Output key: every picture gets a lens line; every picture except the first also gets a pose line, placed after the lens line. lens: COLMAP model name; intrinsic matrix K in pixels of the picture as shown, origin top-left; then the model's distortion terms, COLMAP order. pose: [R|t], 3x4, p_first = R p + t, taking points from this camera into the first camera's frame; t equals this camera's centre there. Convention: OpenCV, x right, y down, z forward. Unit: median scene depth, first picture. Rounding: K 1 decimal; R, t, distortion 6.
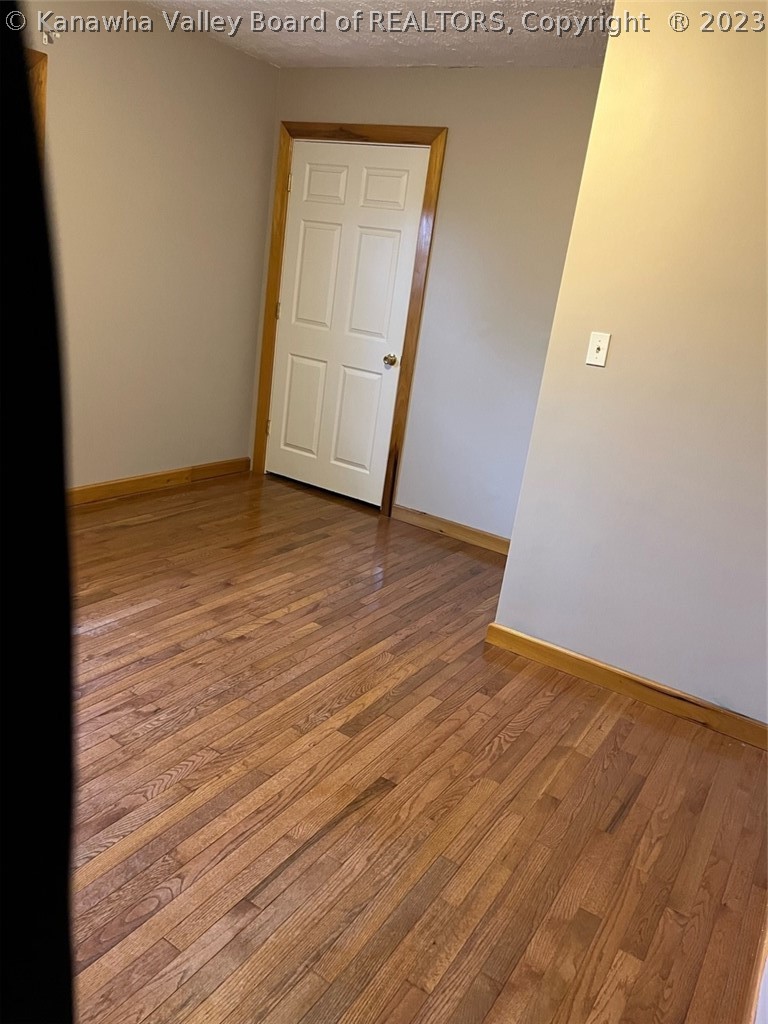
lens RADIAL K [[779.9, 0, 384.4], [0, 779.9, 513.1], [0, 0, 1]] dist [-0.000053, -0.001459]
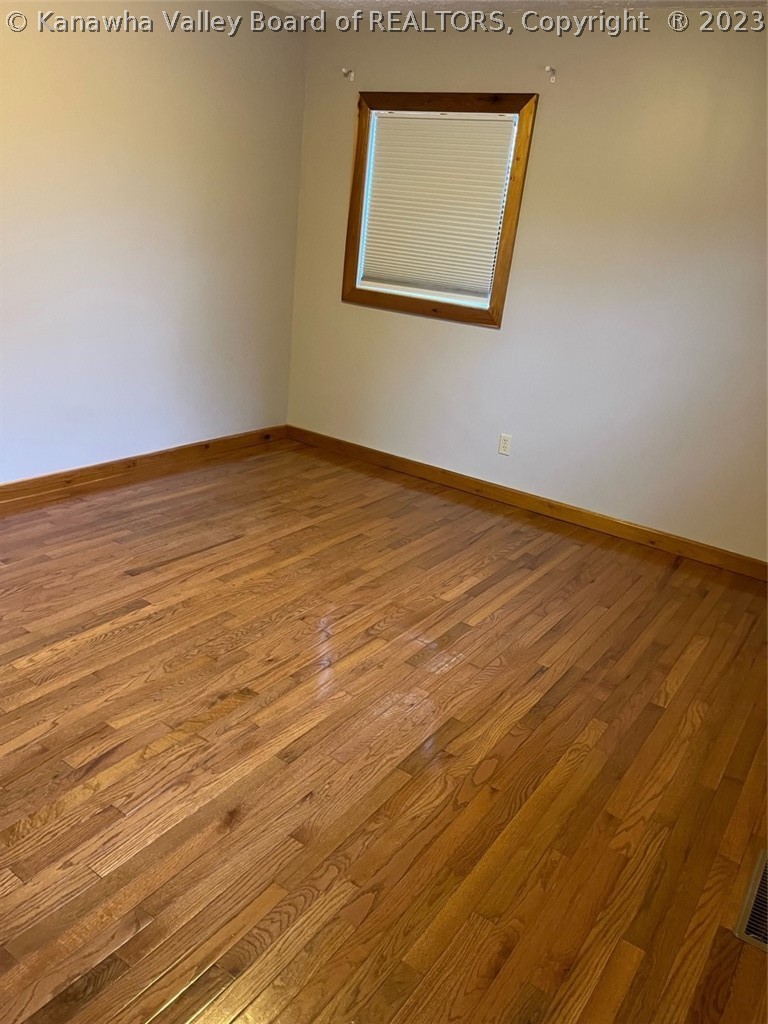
lens RADIAL K [[779.9, 0, 384.0], [0, 779.9, 512.4], [0, 0, 1]] dist [-0.000053, -0.001459]
pose [[-0.967696, -0.248075, -0.044980, -0.286096], [-0.224004, 0.764116, 0.604937, -0.562017], [-0.115700, 0.595471, -0.795002, 1.656687]]
